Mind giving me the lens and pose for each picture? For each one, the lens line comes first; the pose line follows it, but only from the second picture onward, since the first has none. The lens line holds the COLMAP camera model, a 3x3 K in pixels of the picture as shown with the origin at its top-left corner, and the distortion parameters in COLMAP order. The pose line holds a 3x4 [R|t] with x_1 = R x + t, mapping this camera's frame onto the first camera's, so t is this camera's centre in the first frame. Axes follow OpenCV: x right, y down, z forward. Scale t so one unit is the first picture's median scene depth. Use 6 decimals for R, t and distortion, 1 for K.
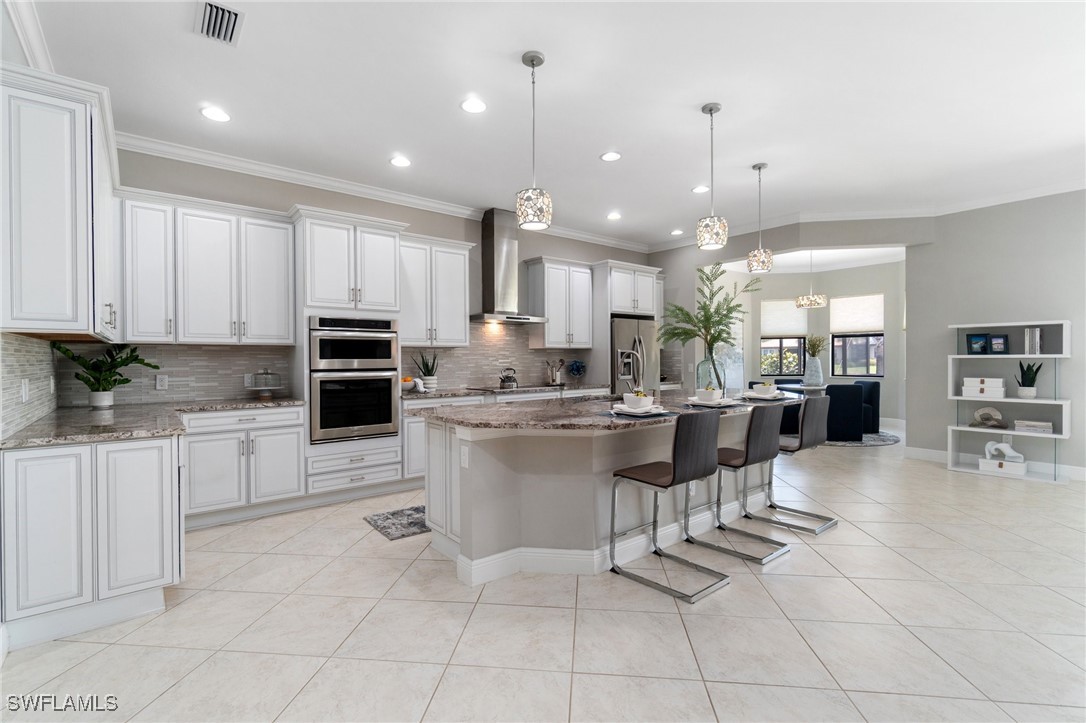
lens RADIAL K [[493.9, 0, 537.5], [0, 493.9, 362.2], [0, 0, 1]] dist [0.000278, 0.000129]
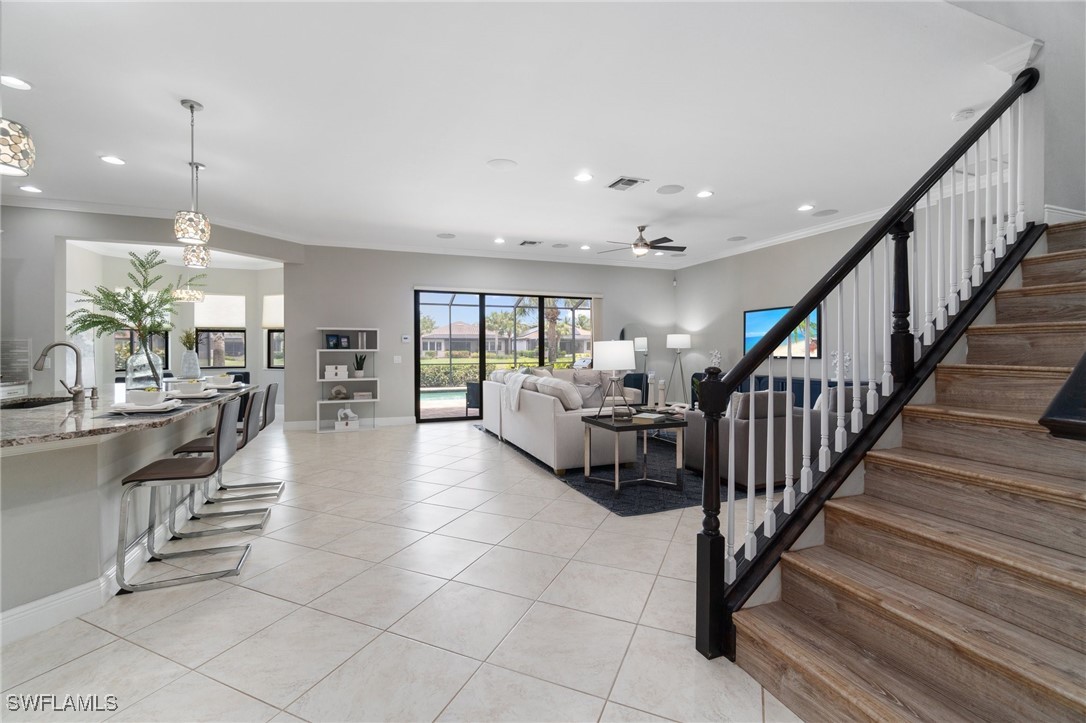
lens RADIAL K [[472.5, 0, 537.2], [0, 472.5, 349.4], [0, 0, 1]] dist [-0.001172, -0.000149]
pose [[0.308778, 0.005863, 0.951116, -0.236920], [0.006619, 0.999944, -0.008312, 0.000703], [-0.951111, 0.008862, 0.308722, 0.019931]]
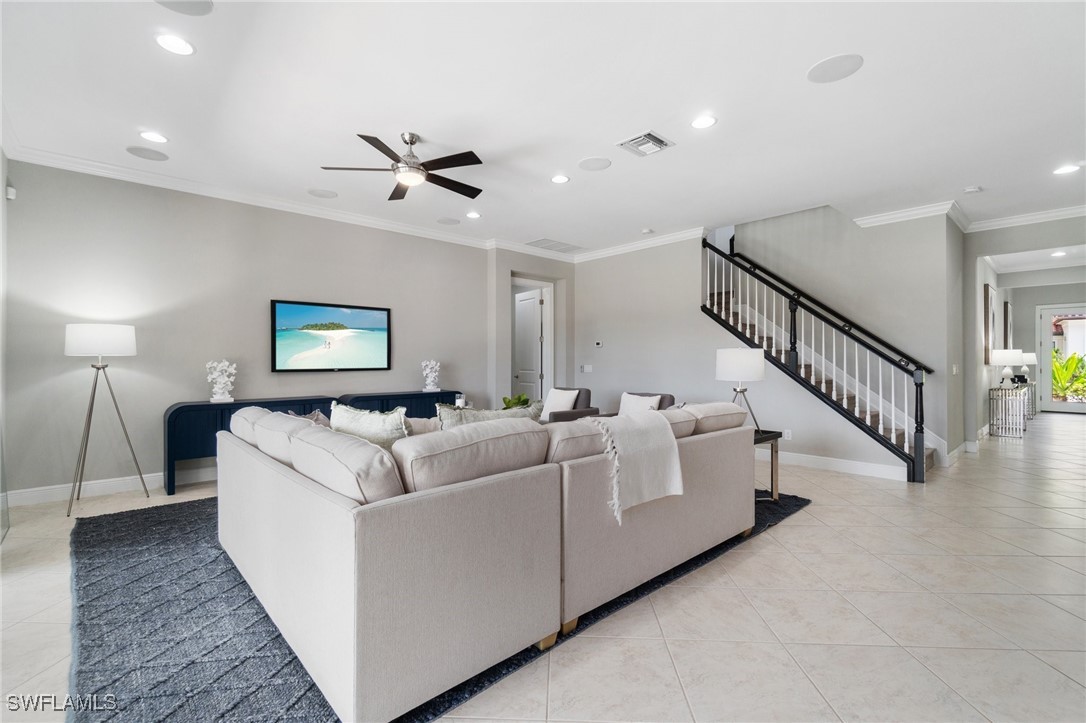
lens RADIAL K [[480.2, 0, 538.3], [0, 480.2, 359.3], [0, 0, 1]] dist [-0.000040, 0.000141]
pose [[-0.998194, 0.007129, -0.059647, 0.971505], [0.006797, 0.999960, 0.005758, -0.009915], [0.059686, 0.005342, -0.998203, 0.906804]]
